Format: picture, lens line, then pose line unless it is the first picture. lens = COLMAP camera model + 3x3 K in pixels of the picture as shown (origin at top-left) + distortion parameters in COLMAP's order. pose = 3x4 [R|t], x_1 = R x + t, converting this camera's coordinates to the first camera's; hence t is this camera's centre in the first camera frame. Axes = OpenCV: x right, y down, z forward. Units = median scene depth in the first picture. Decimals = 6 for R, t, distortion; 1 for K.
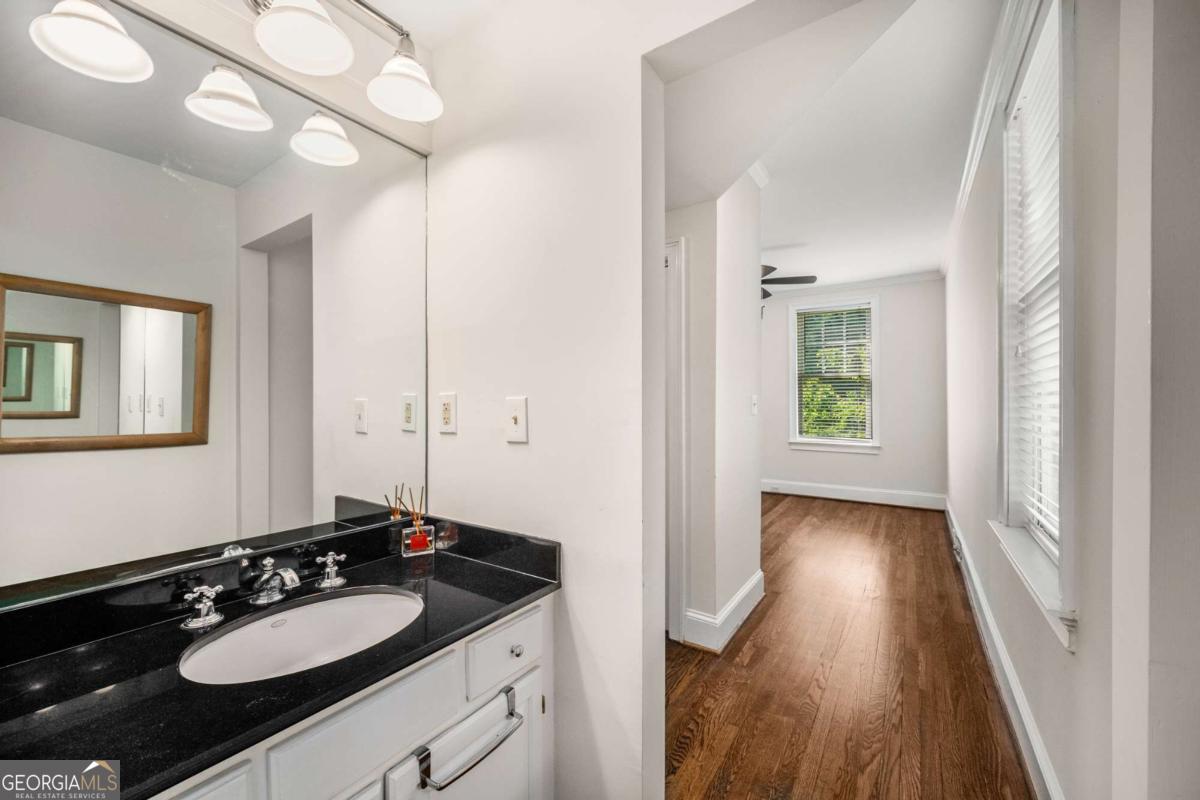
lens RADIAL K [[457.1, 0, 608.4], [0, 457.1, 403.5], [0, 0, 1]] dist [0.003873, 0.000315]
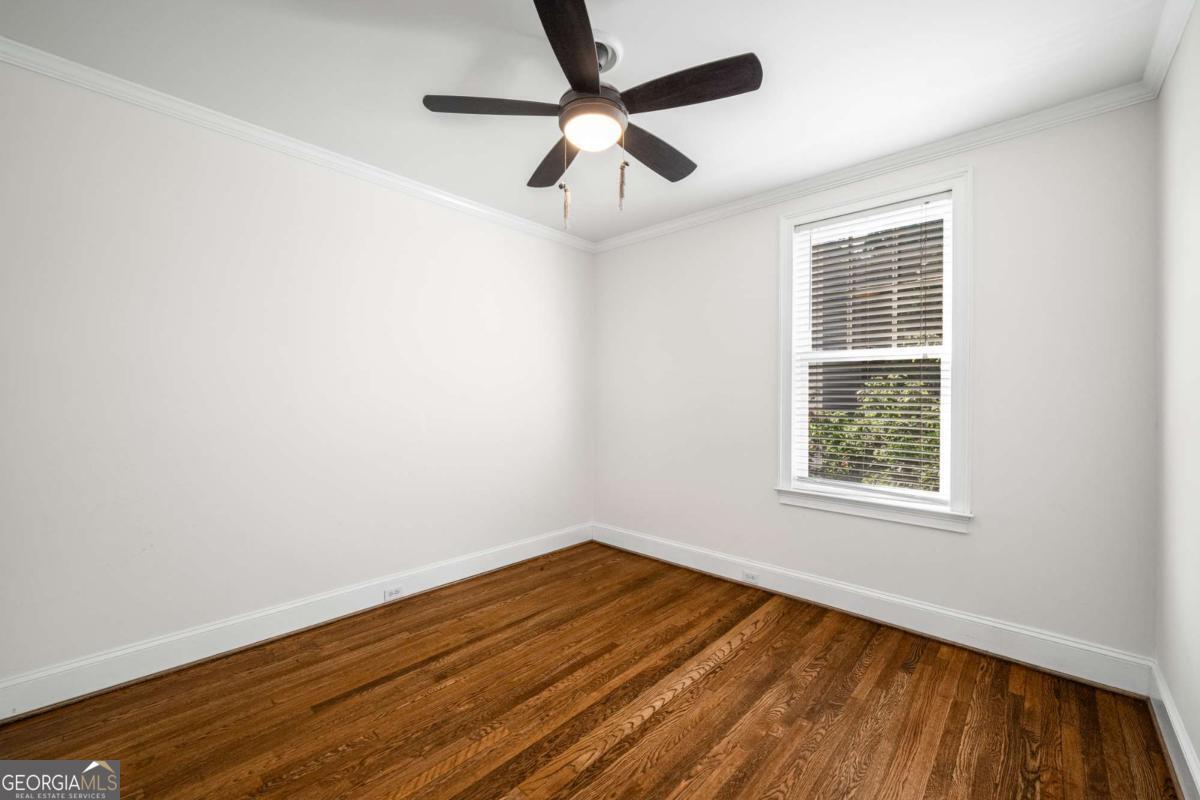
lens RADIAL K [[457.1, 0, 609.0], [0, 457.1, 393.8], [0, 0, 1]] dist [0.003873, 0.000315]
pose [[0.984357, 0.014273, -0.175609, 0.327652], [-0.016540, 0.999798, -0.011455, -0.017065], [0.175410, 0.014180, 0.984393, 0.502711]]
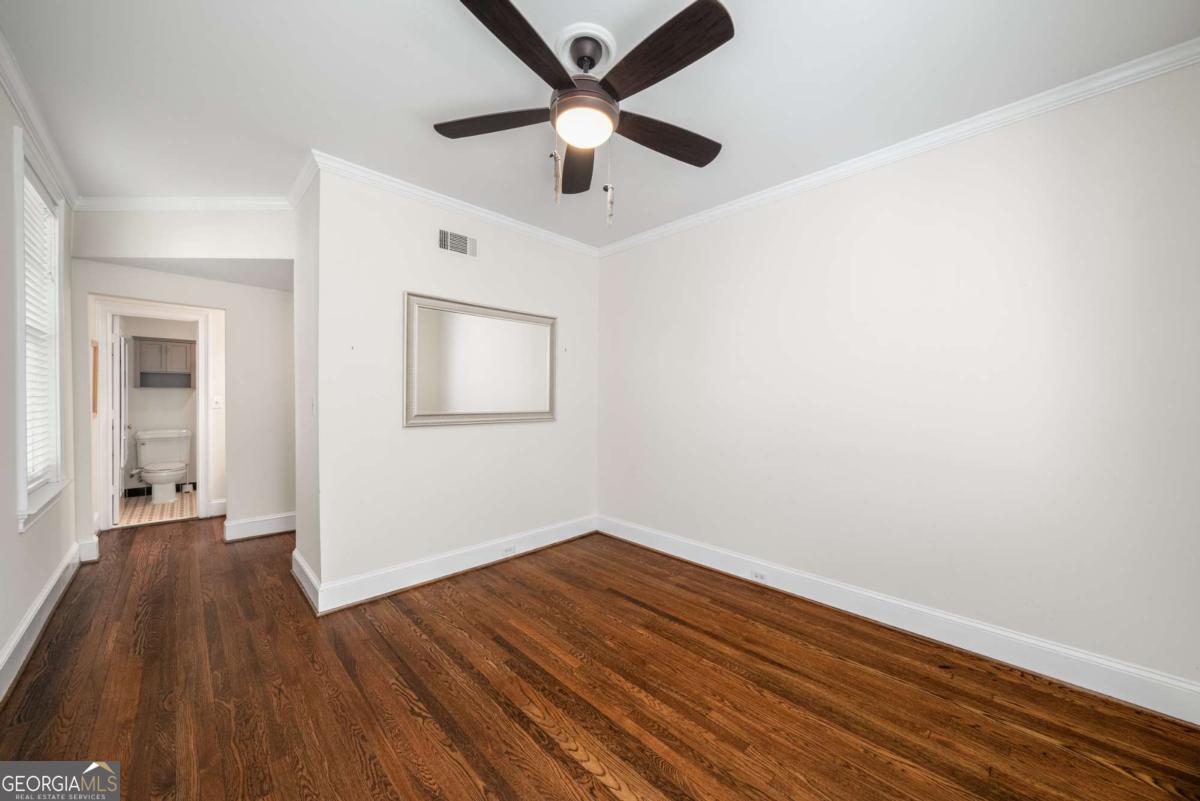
lens RADIAL K [[422.4, 0, 604.8], [0, 422.4, 393.6], [0, 0, 1]] dist [-0.002772, 0.000465]
pose [[-0.197560, -0.000384, -0.980291, 0.759436], [-0.007197, 0.999974, 0.001058, -0.018509], [0.980264, 0.007264, -0.197558, 1.261457]]
